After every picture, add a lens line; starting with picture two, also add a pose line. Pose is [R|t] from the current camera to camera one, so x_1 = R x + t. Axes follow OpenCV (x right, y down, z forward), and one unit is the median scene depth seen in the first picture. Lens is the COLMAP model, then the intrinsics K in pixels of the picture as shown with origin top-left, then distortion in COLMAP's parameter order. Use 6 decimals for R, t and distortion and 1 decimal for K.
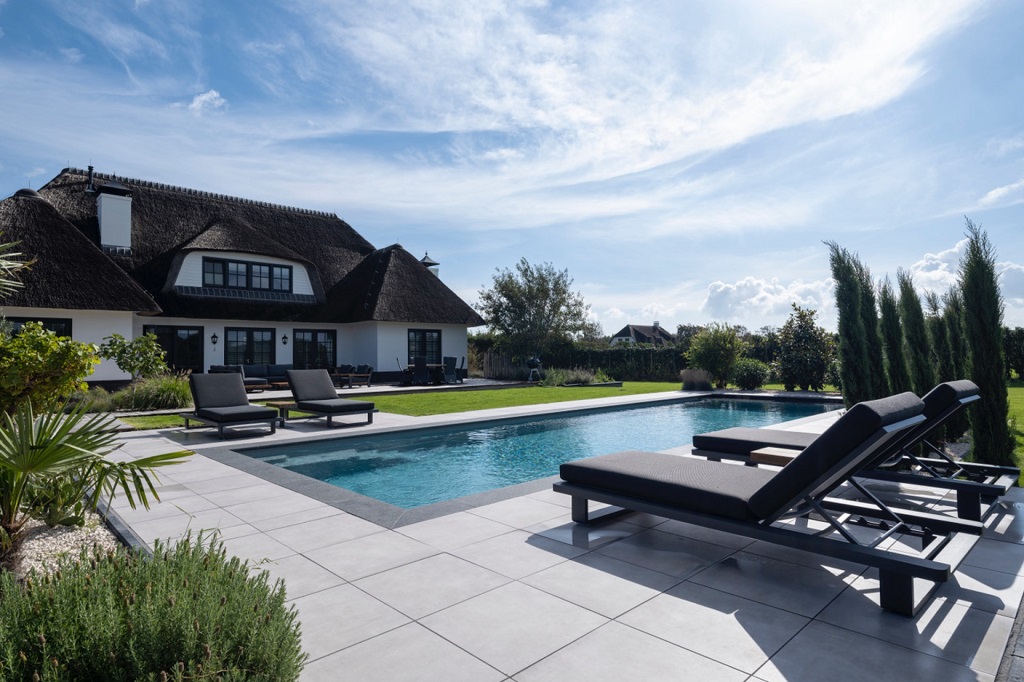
lens RADIAL K [[568.4, 0, 512.0], [0, 568.4, 341.0], [0, 0, 1]] dist [0.044636, -0.001835]
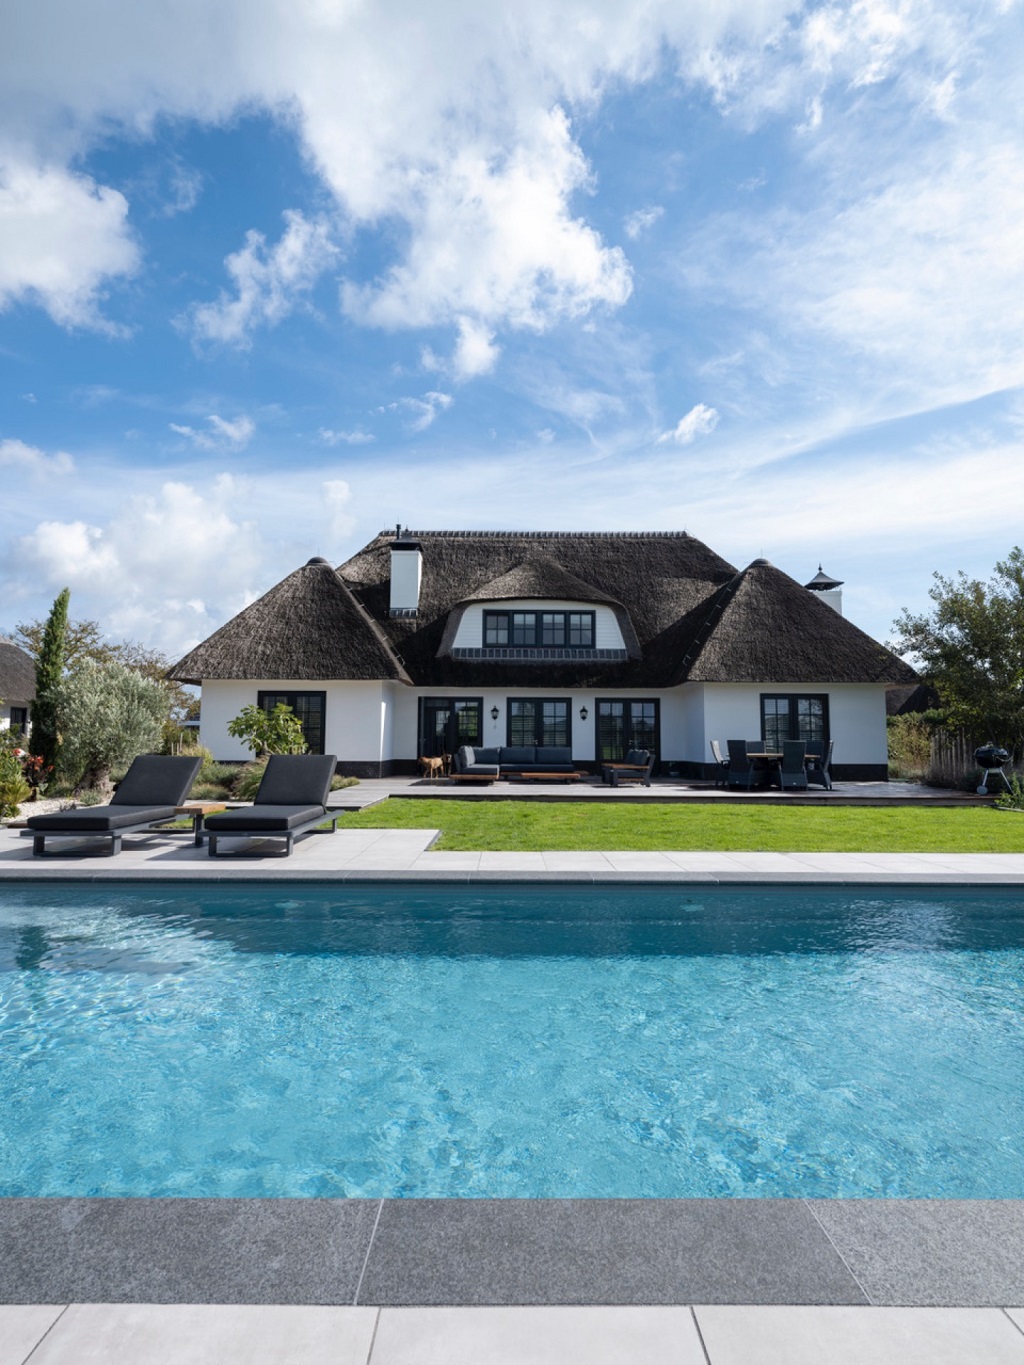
lens RADIAL K [[732.2, 0, 486.4], [0, 732.2, 664.1], [0, 0, 1]] dist [-0.000079, 0.000833]
pose [[0.734303, -0.053950, -0.676674, 0.120027], [0.004955, 0.997236, -0.074131, 0.002957], [0.678803, 0.051082, 0.732541, 0.218548]]
